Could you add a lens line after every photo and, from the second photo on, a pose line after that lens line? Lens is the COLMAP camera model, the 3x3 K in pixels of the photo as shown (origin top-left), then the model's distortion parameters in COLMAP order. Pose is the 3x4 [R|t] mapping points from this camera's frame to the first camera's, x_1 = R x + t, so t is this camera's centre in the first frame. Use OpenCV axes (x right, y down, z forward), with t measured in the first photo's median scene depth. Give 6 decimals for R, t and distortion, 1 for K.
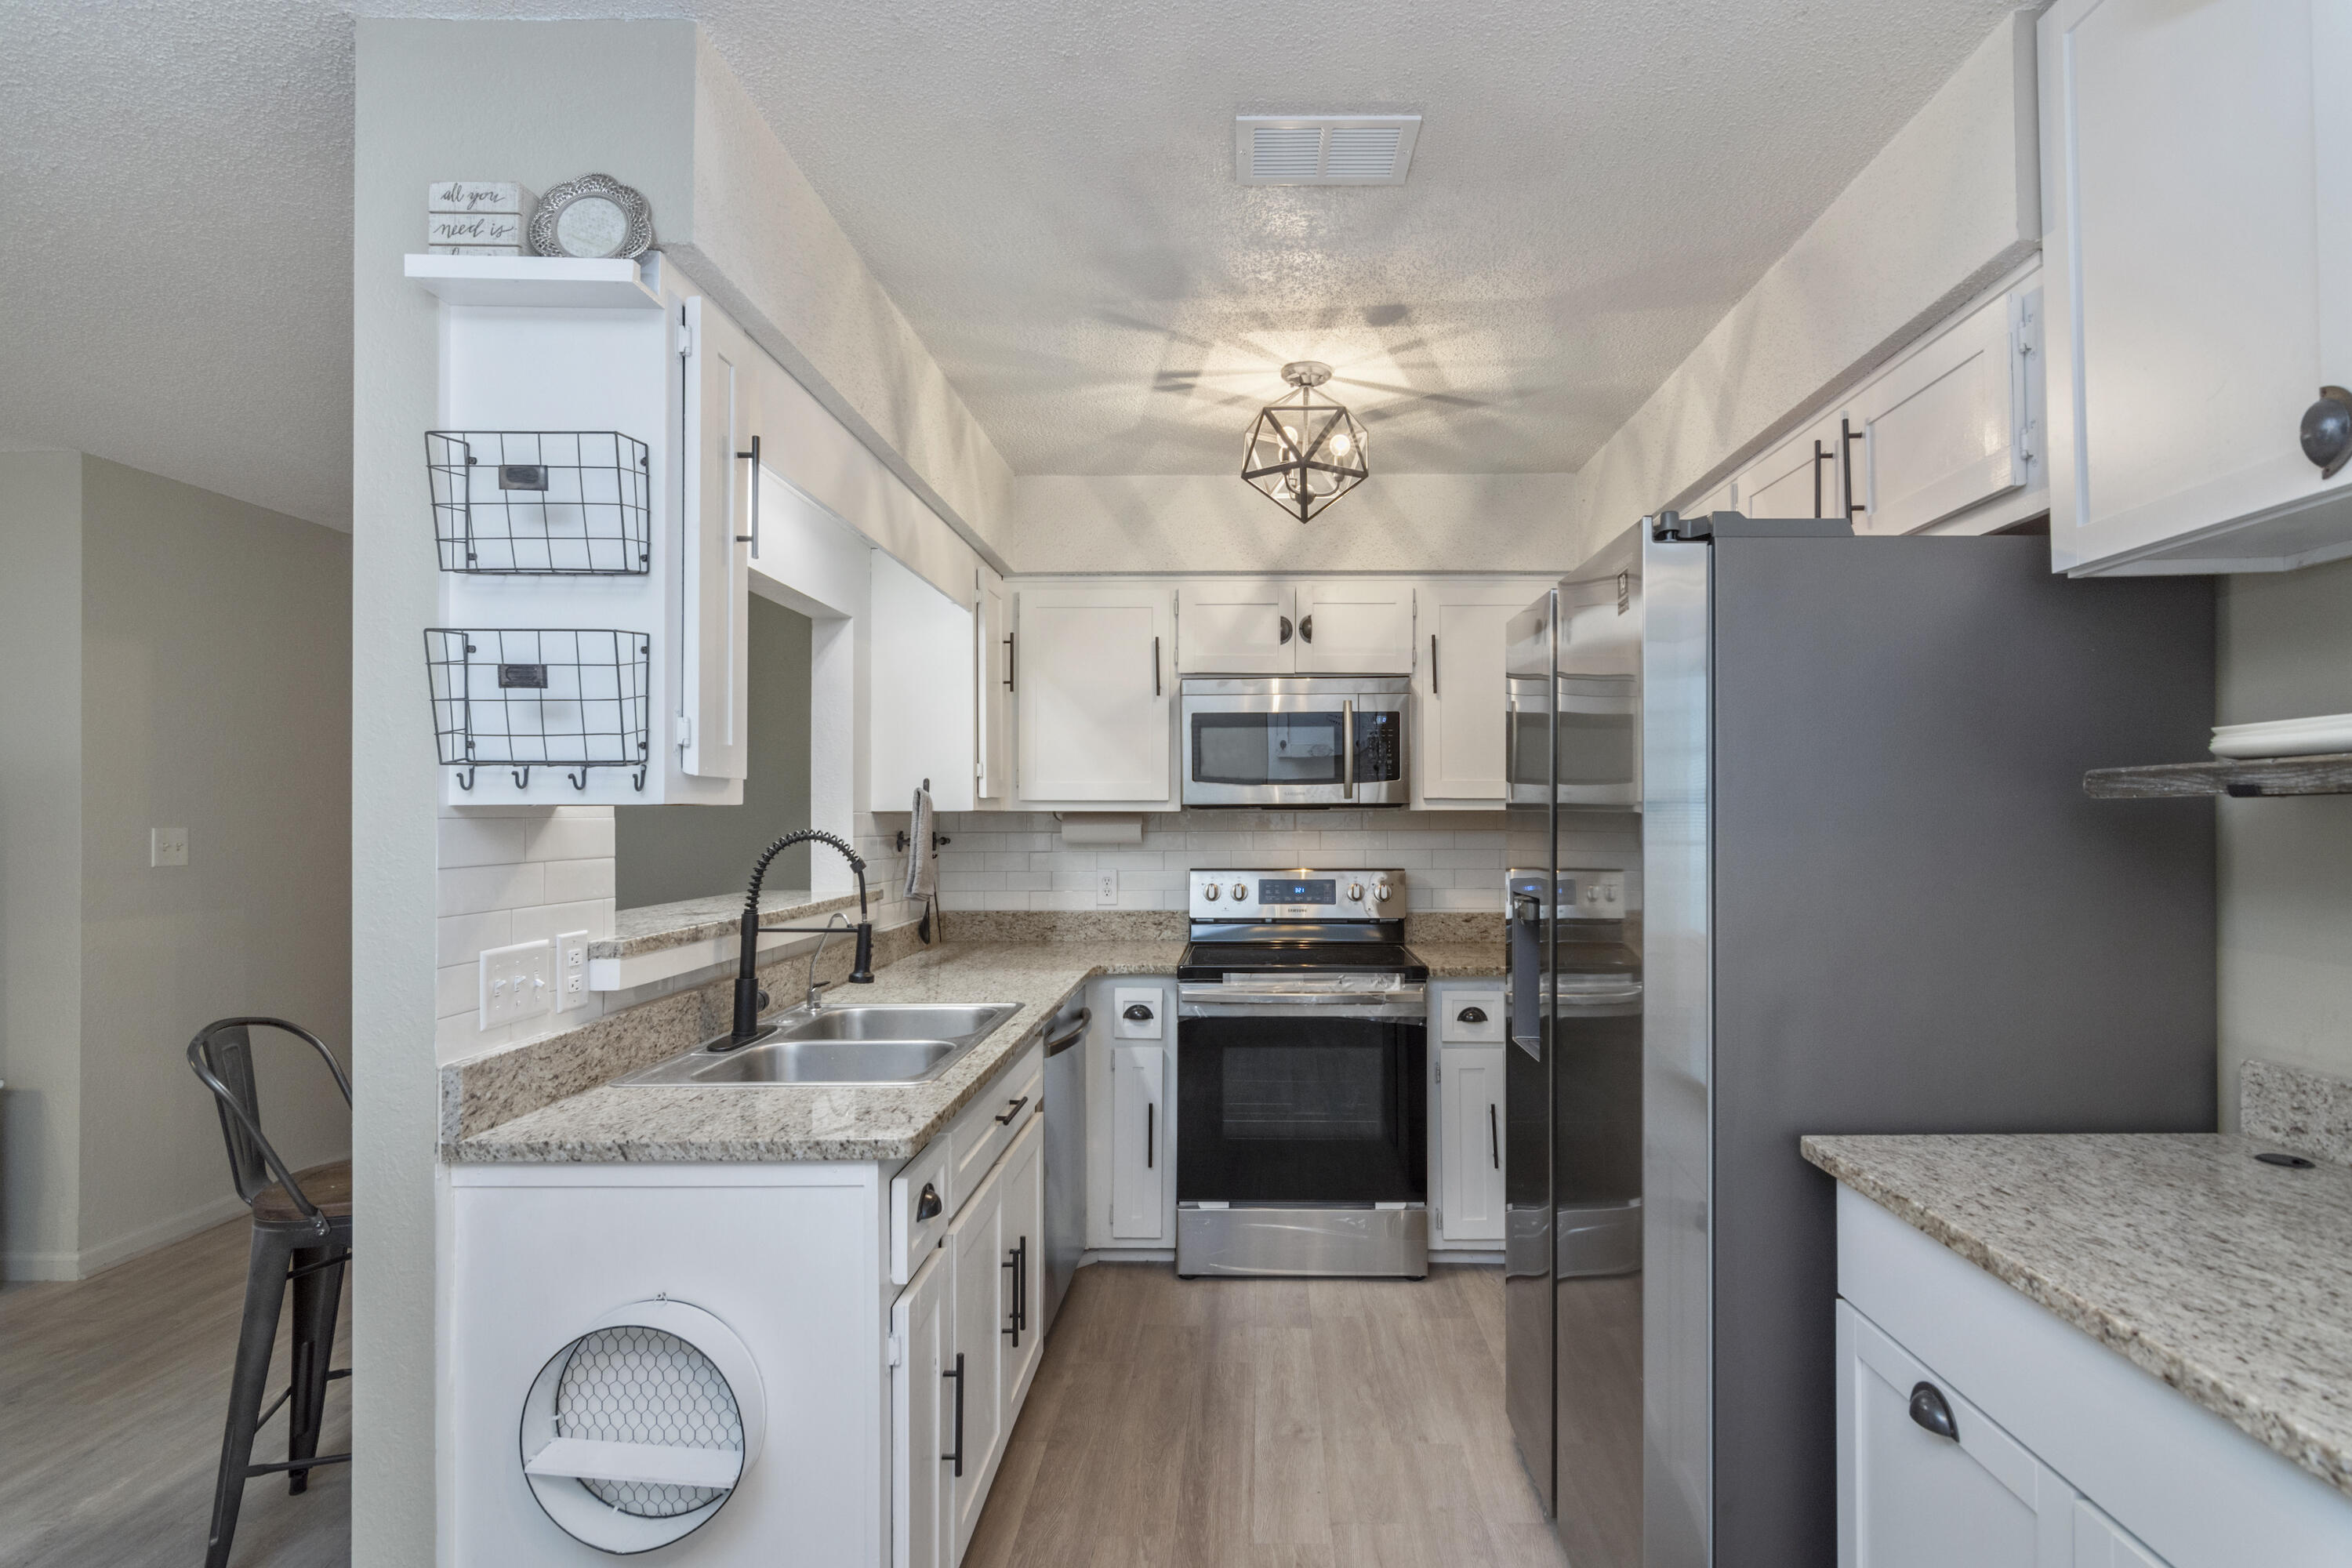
lens RADIAL K [[1150.6, 0, 1182.0], [0, 1150.6, 789.8], [0, 0, 1]] dist [-0.003273, -0.000675]
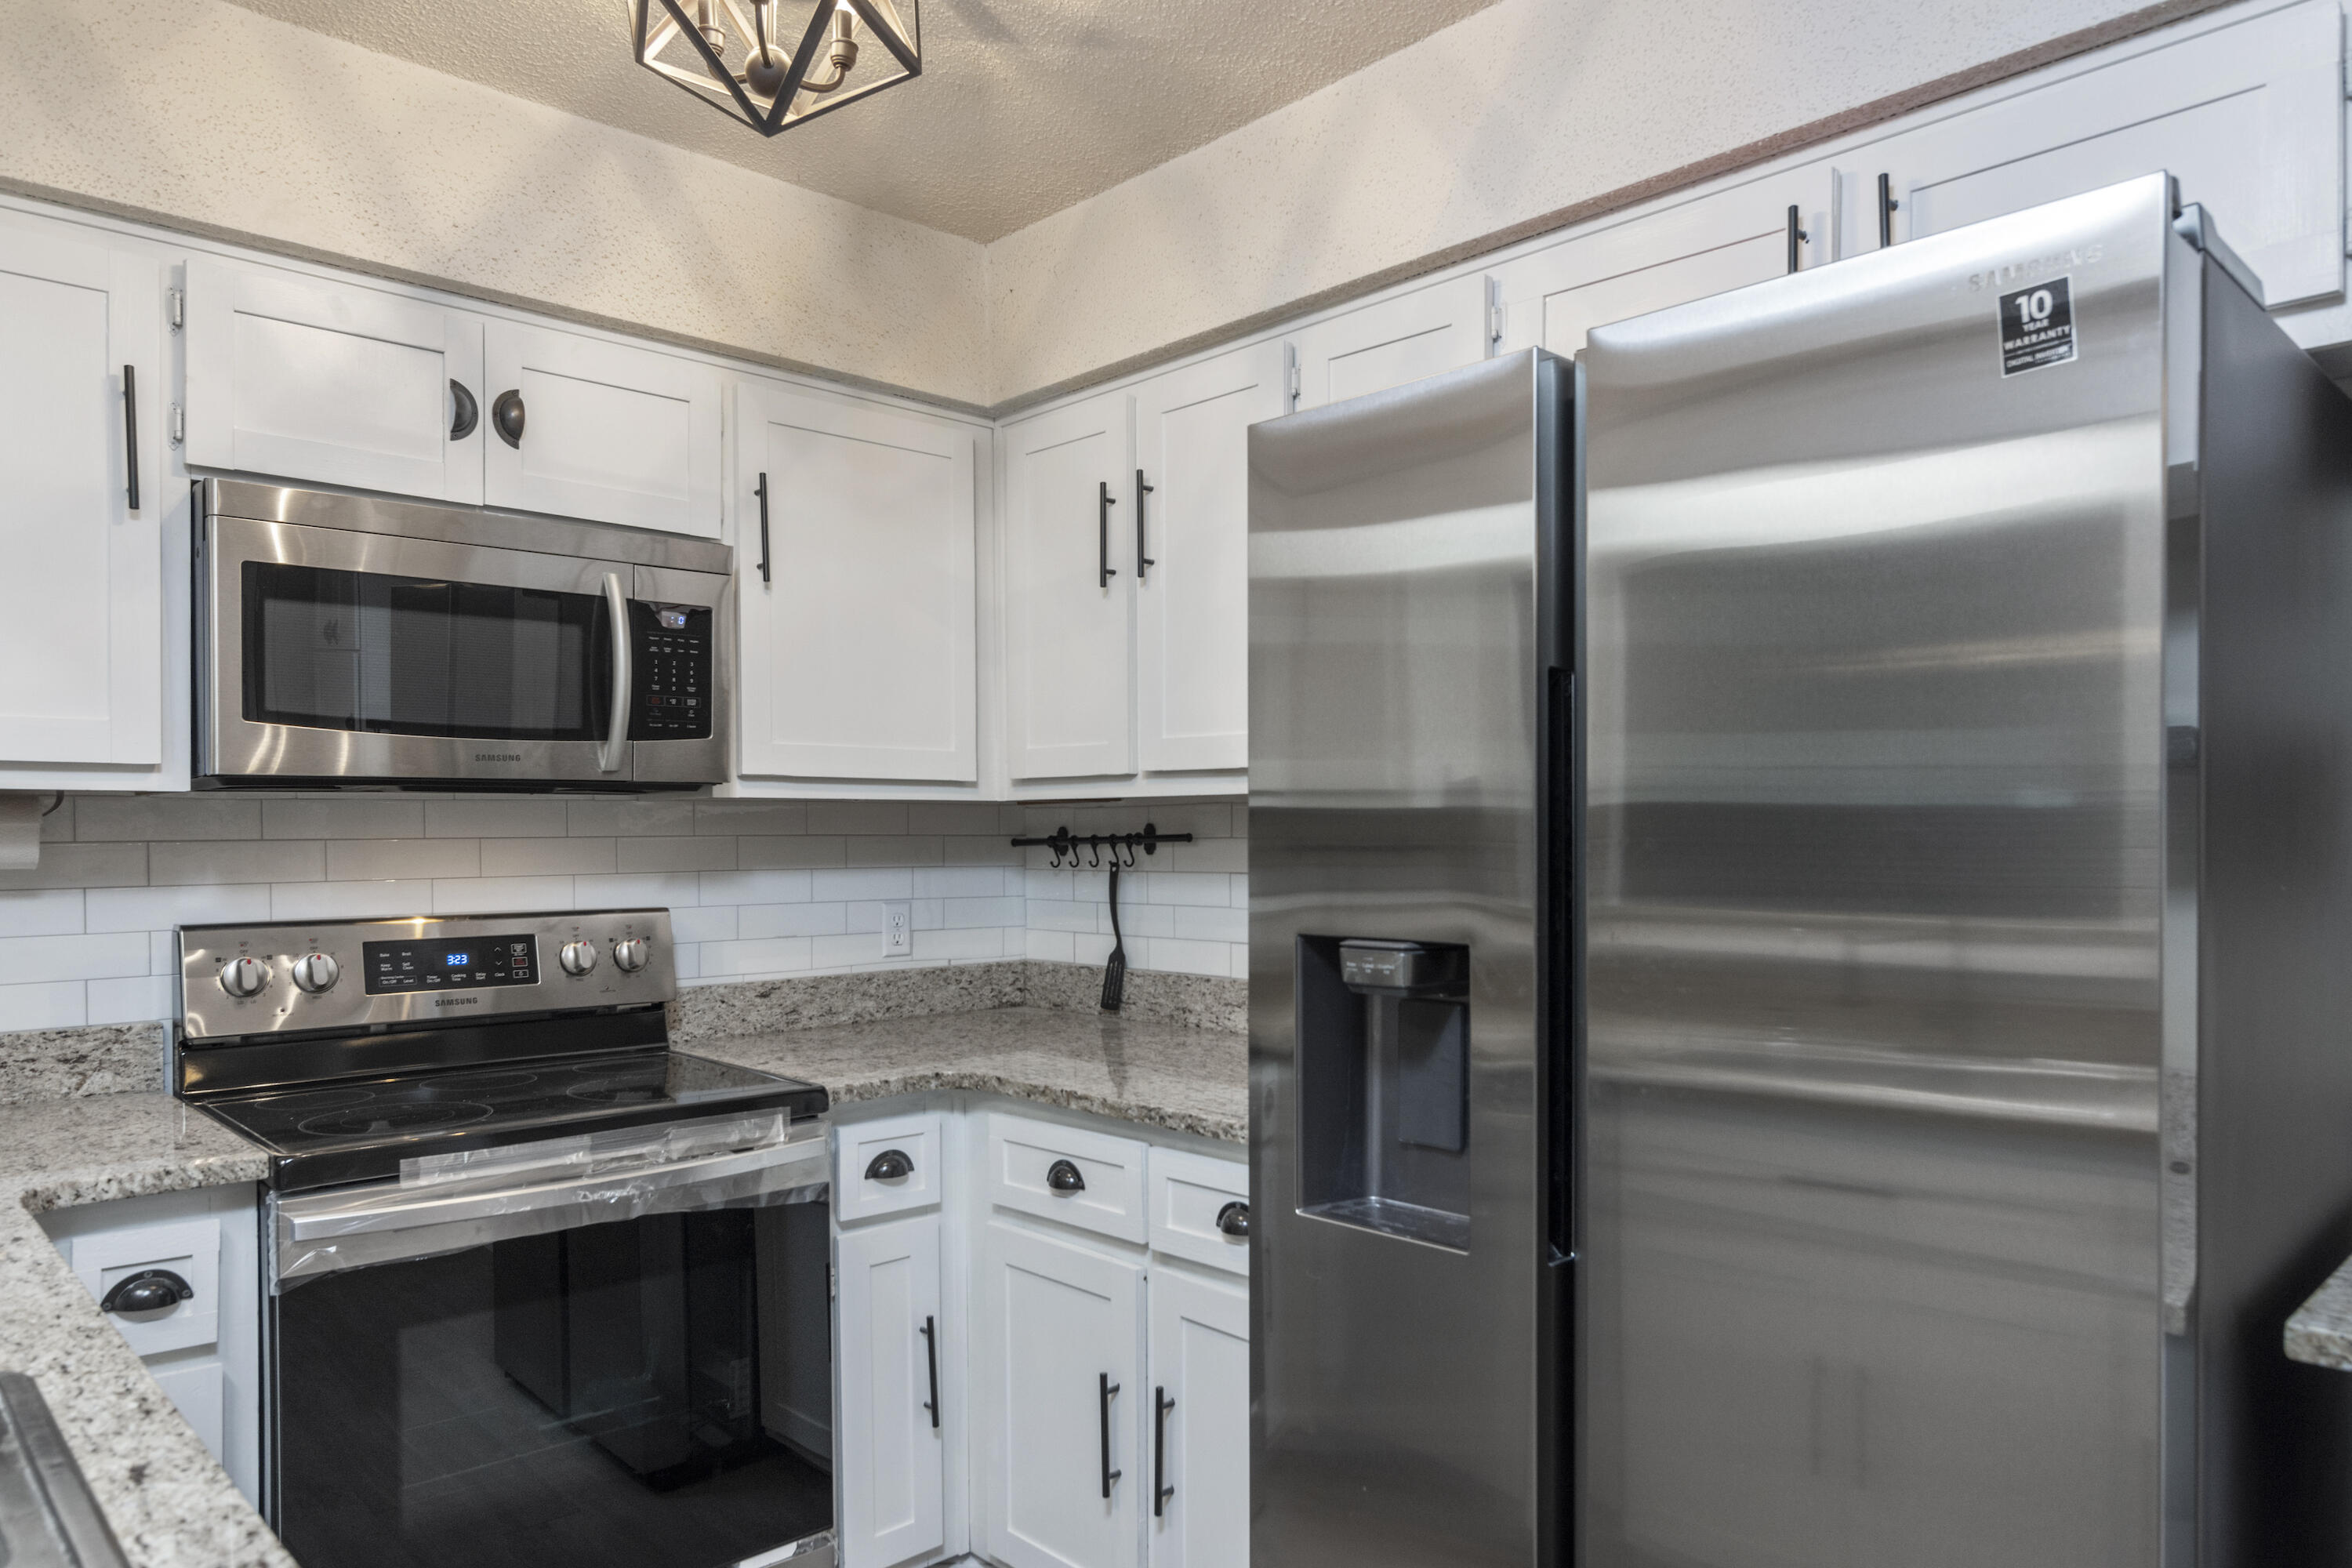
lens RADIAL K [[1489.9, 0, 1196.8], [0, 1489.9, 850.3], [0, 0, 1]] dist [-0.010726, -0.003567]
pose [[0.679733, -0.007847, 0.733418, -0.153606], [-0.015873, 0.999551, 0.025405, 0.020939], [-0.733288, -0.028910, 0.679303, 0.363329]]
